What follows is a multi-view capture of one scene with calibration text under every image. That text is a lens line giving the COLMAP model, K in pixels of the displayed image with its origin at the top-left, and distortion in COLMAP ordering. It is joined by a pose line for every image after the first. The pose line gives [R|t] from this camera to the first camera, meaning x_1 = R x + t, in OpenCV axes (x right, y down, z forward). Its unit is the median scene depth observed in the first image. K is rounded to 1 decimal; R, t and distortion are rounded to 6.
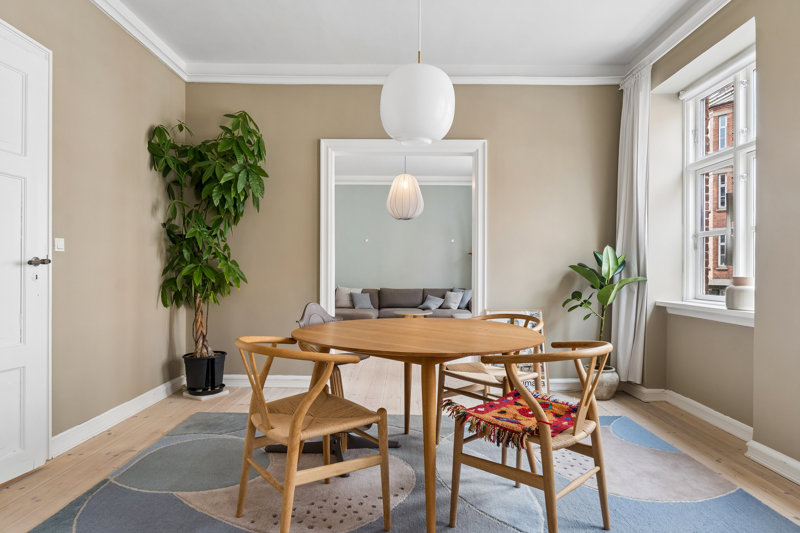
lens RADIAL K [[538.7, 0, 400.0], [0, 538.7, 267.5], [0, 0, 1]] dist [0.002280, 0.000927]
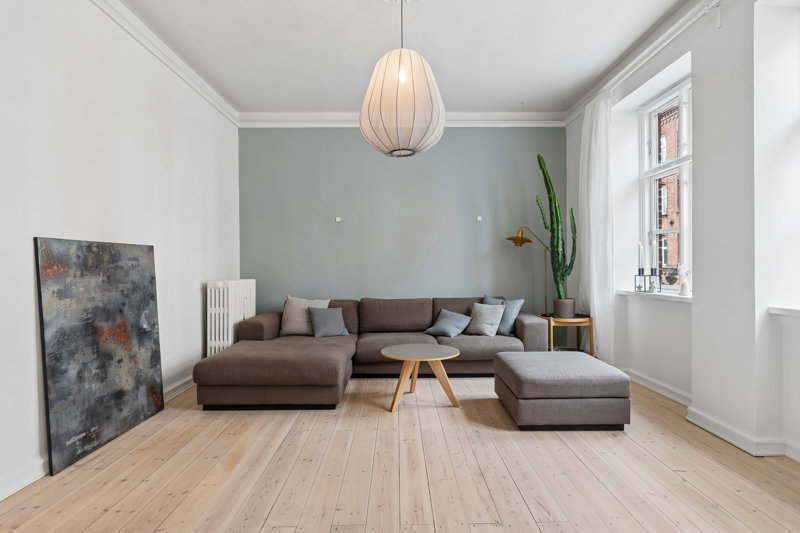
lens RADIAL K [[435.5, 0, 400.4], [0, 435.5, 267.2], [0, 0, 1]] dist [0.004996, -0.000398]
pose [[0.999950, -0.007491, 0.006558, 0.003270], [0.007412, 0.999901, 0.011954, -0.001132], [-0.006647, -0.011905, 0.999907, 0.532026]]
